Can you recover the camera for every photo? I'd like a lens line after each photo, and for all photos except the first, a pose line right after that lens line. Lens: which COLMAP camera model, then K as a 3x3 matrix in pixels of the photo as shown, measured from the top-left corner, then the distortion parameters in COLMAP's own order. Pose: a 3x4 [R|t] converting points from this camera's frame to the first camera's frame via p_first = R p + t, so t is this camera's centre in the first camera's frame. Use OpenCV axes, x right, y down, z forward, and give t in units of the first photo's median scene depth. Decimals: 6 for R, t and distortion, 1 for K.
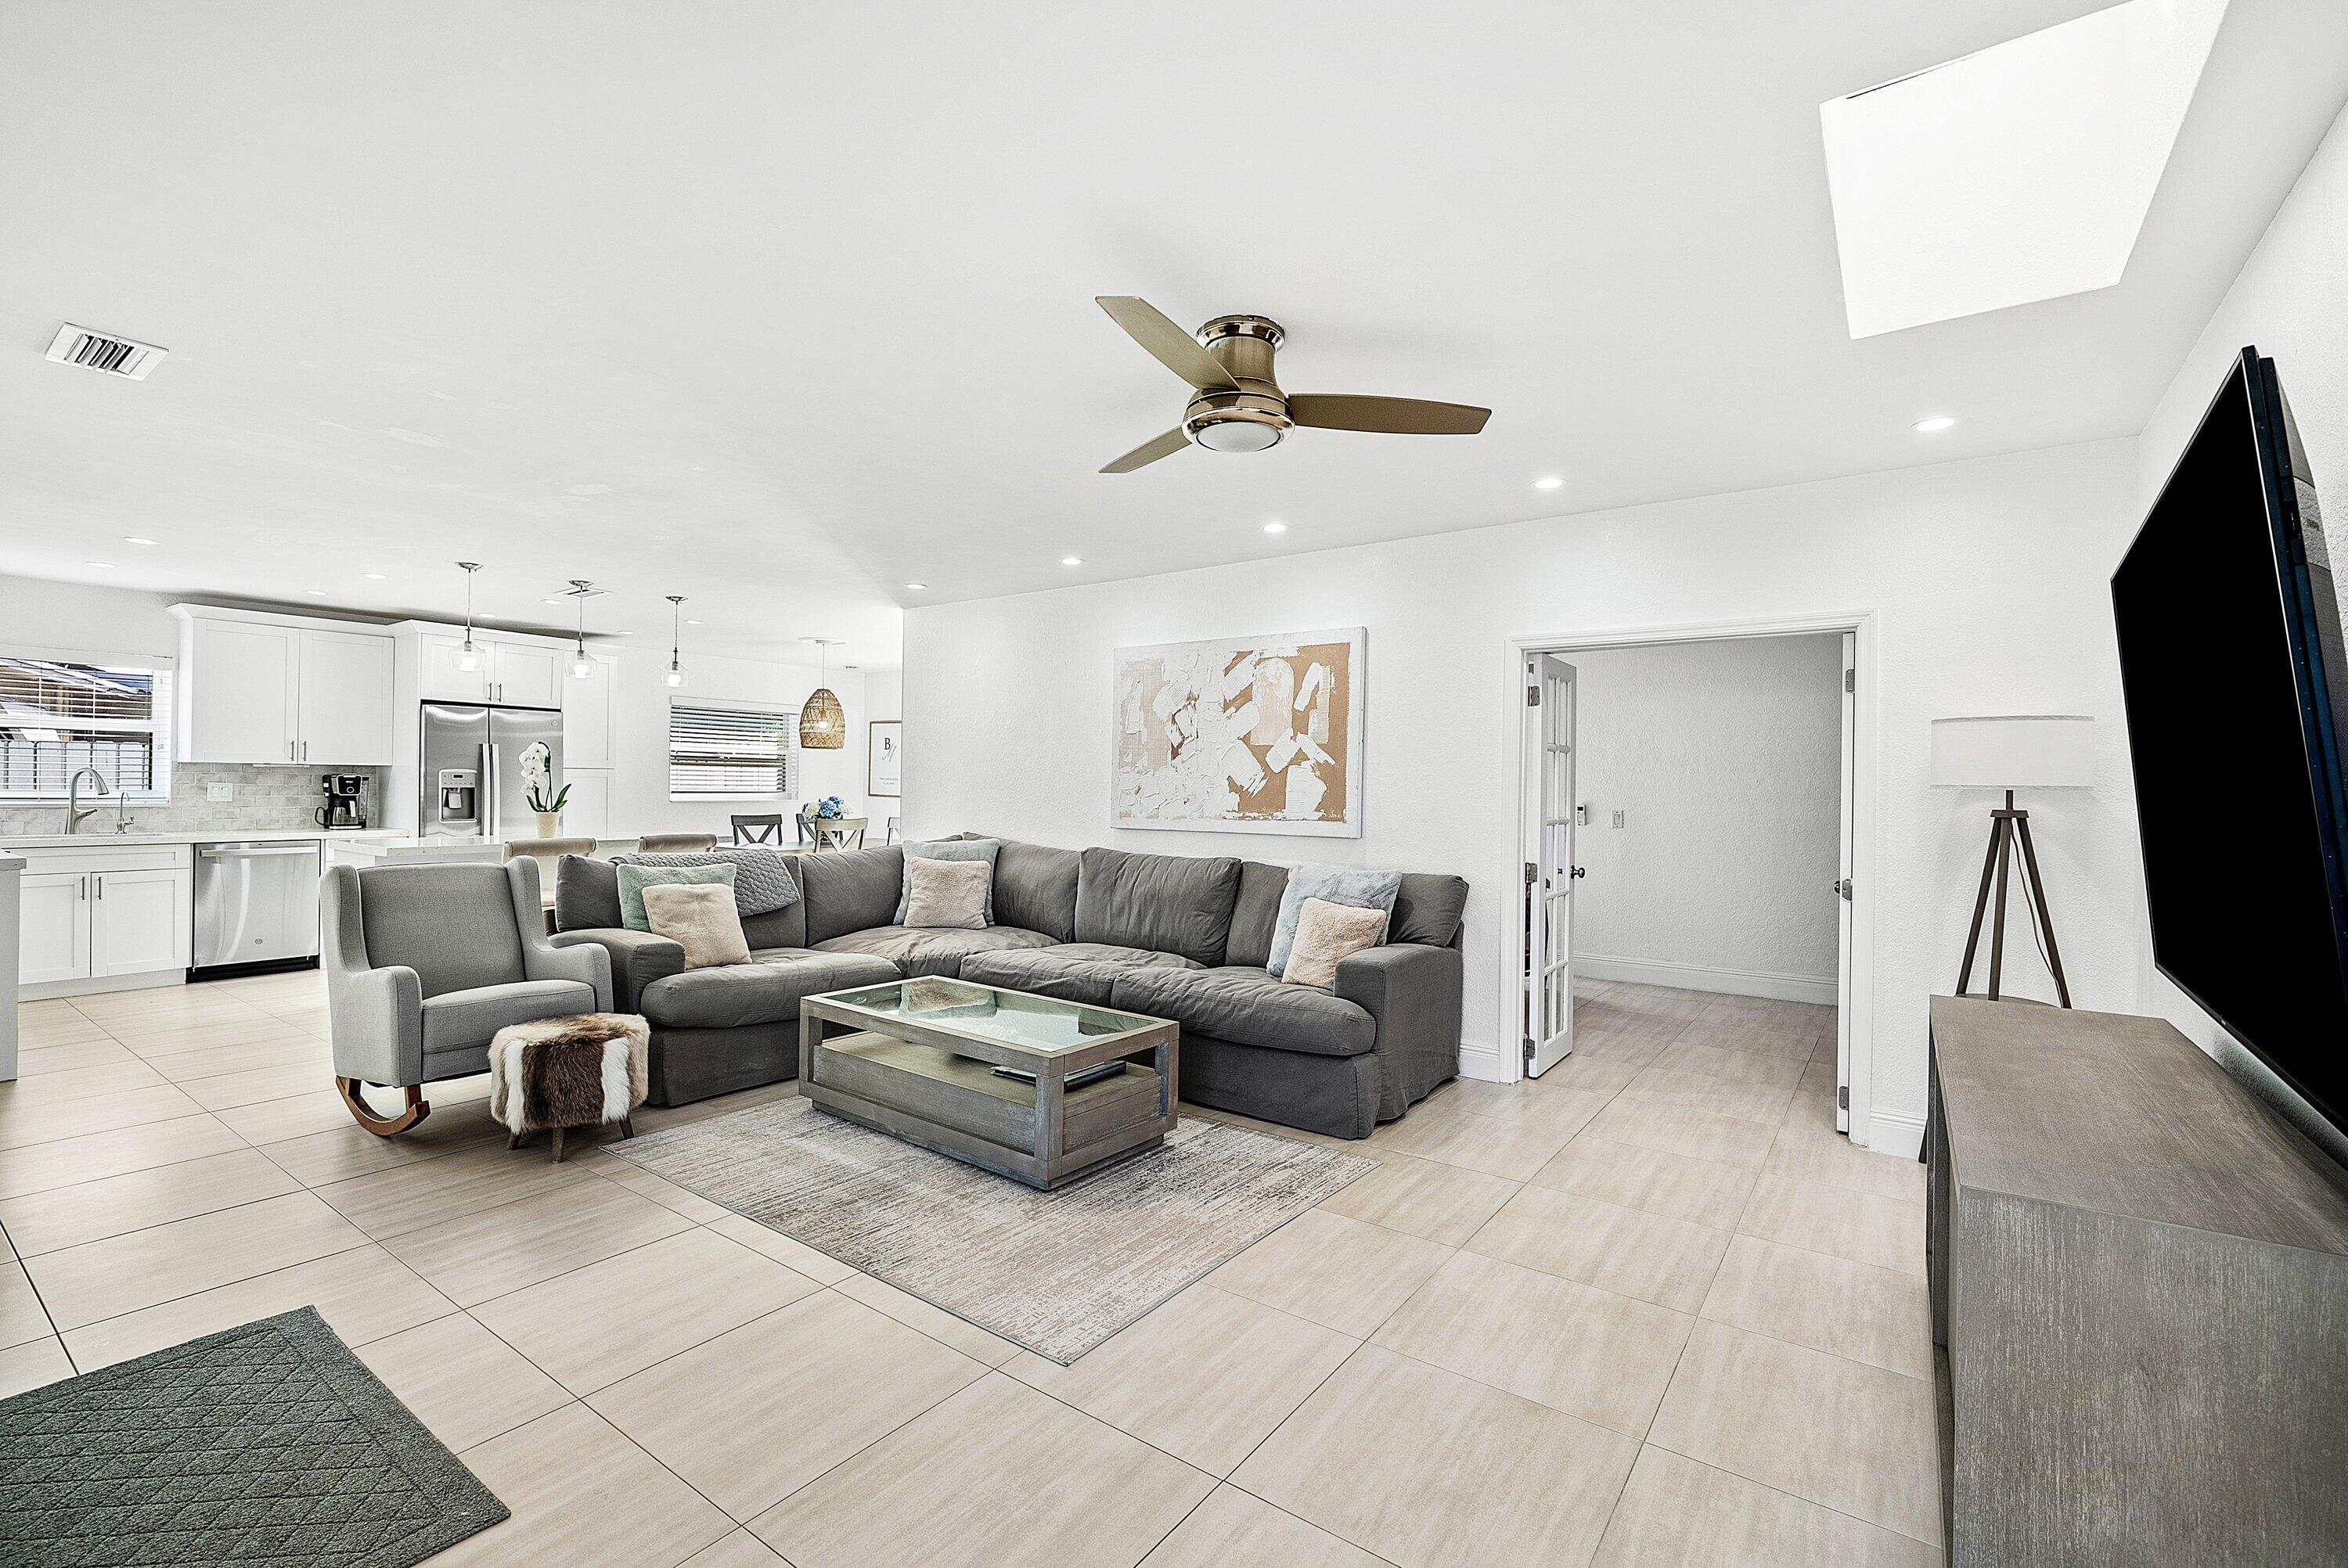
lens RADIAL K [[1033.5, 0, 1181.8], [0, 1033.5, 784.1], [0, 0, 1]] dist [-0.011139, -0.001016]
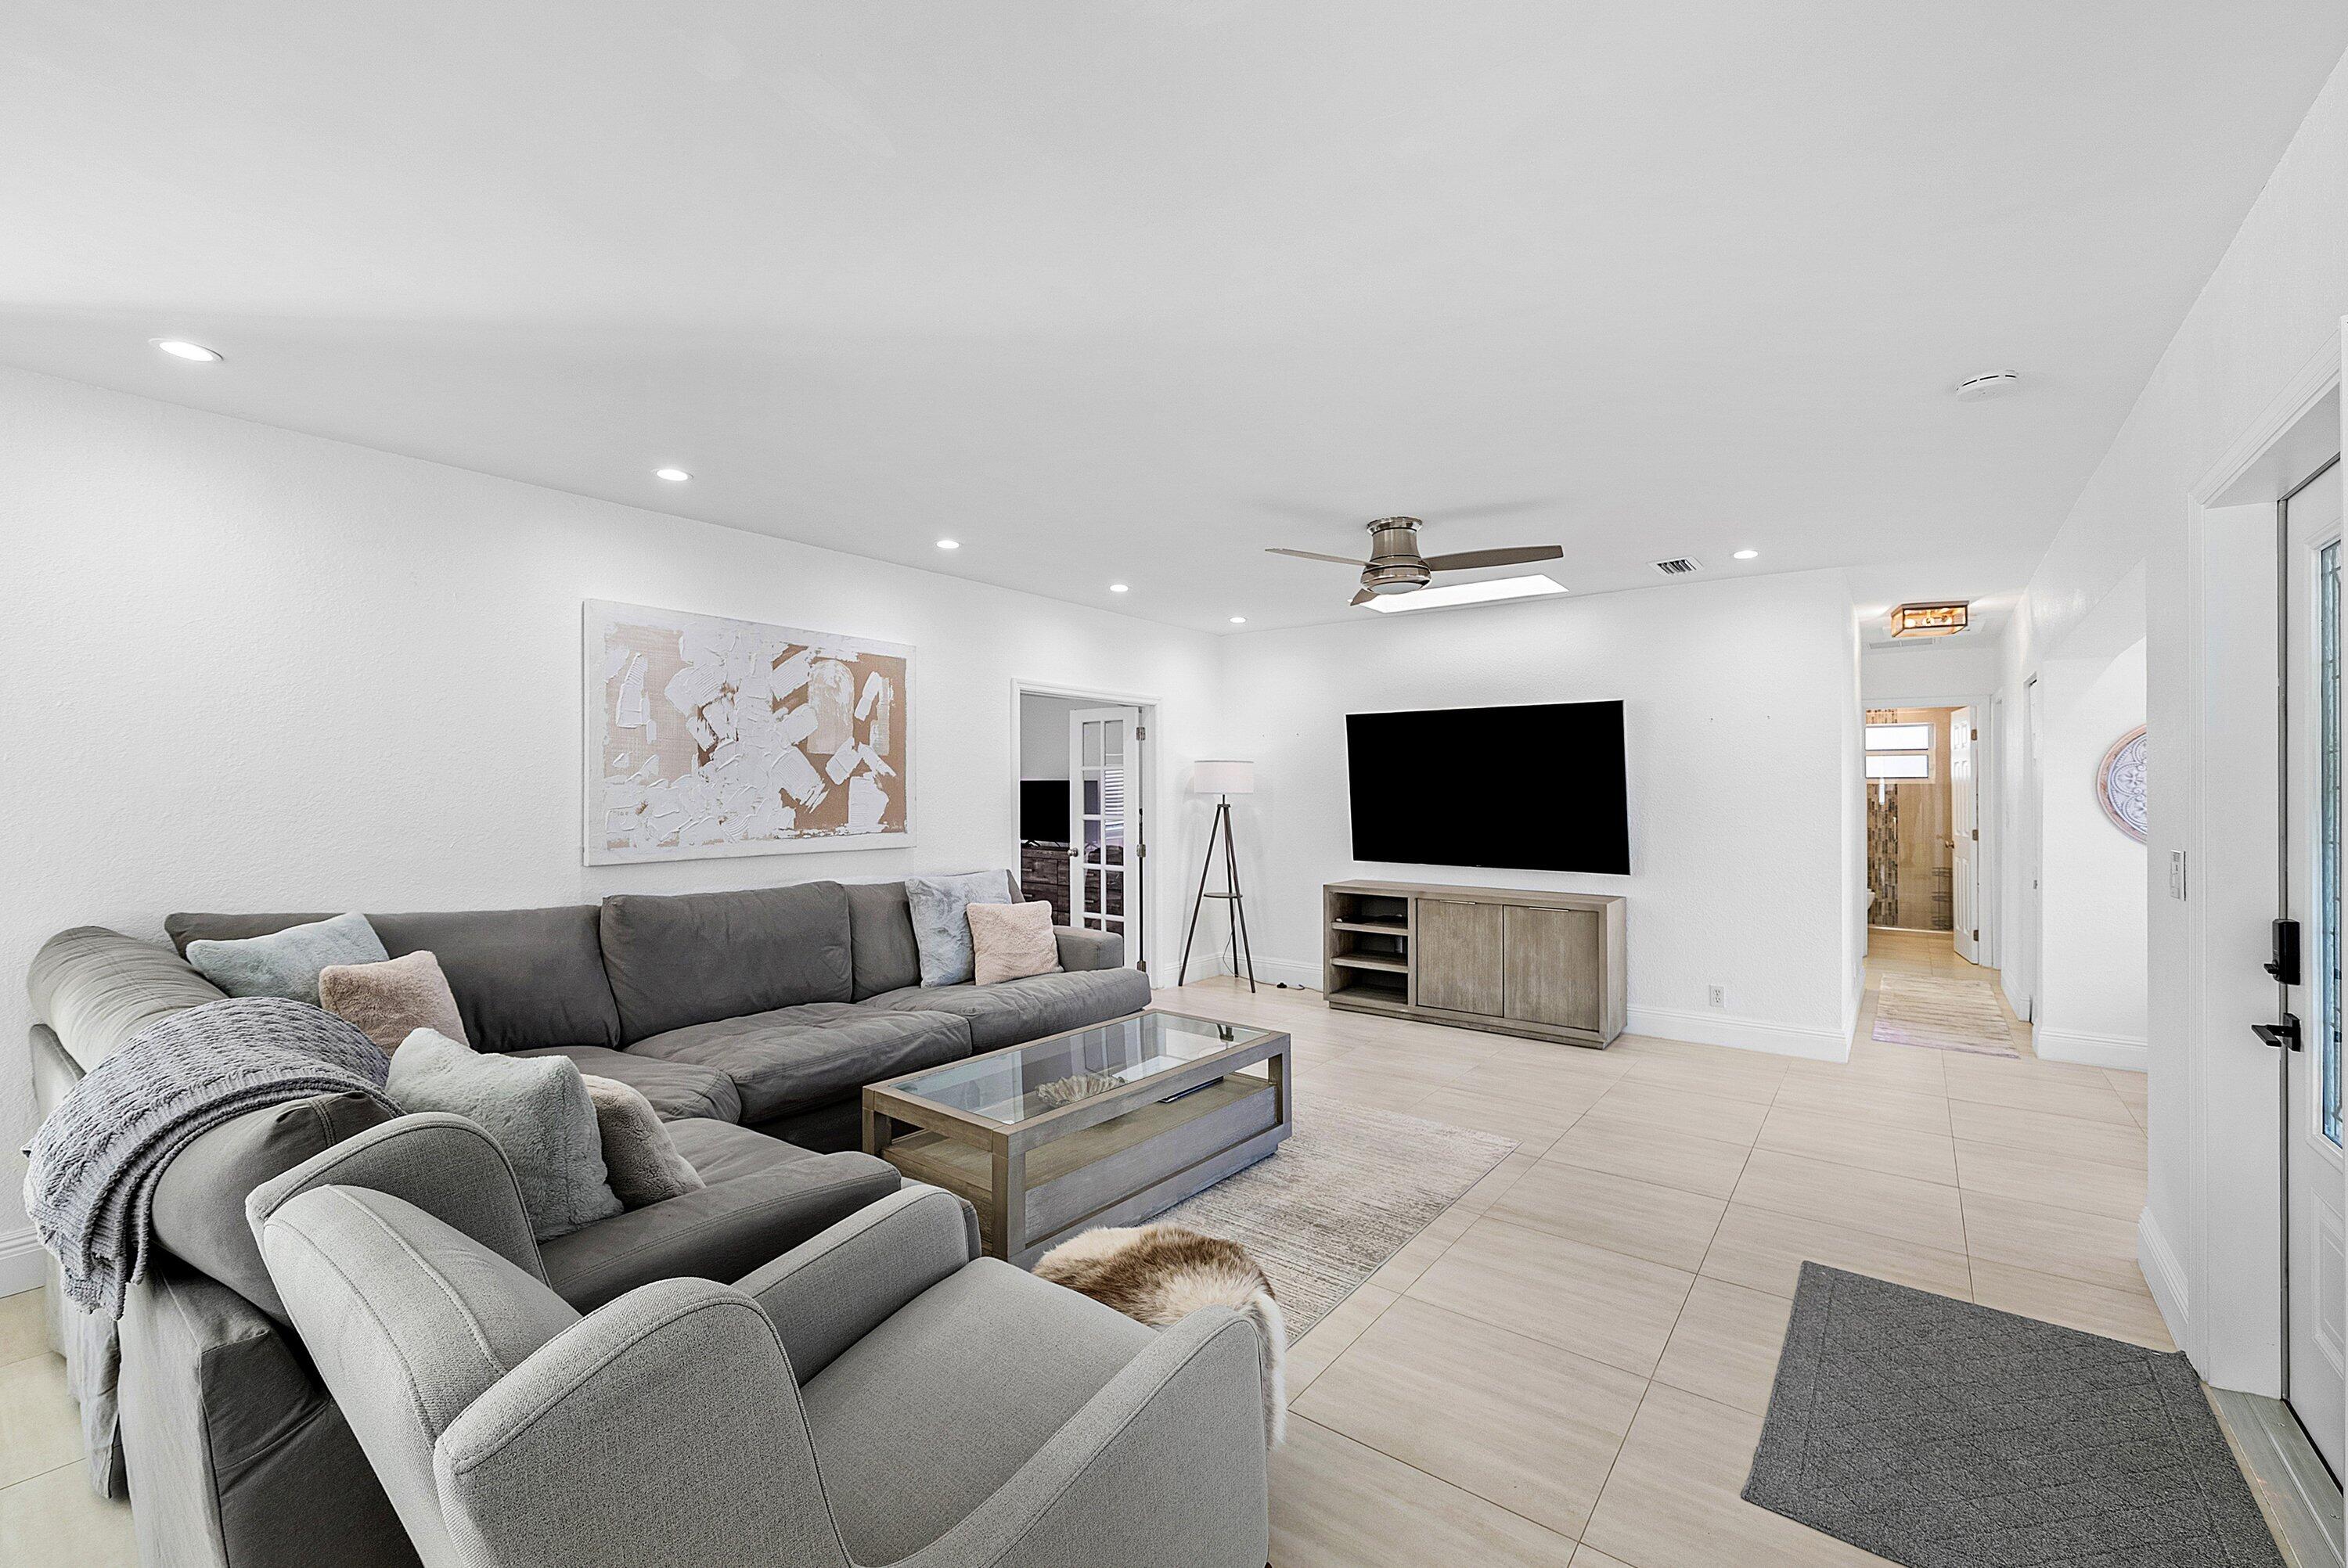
lens RADIAL K [[948.5, 0, 1173.1], [0, 948.5, 789.2], [0, 0, 1]] dist [-0.018811, -0.000193]
pose [[0.028992, -0.010551, 0.999524, -0.742129], [-0.003869, 0.999936, 0.010668, -0.016816], [-0.999572, -0.004177, 0.028949, 0.670898]]
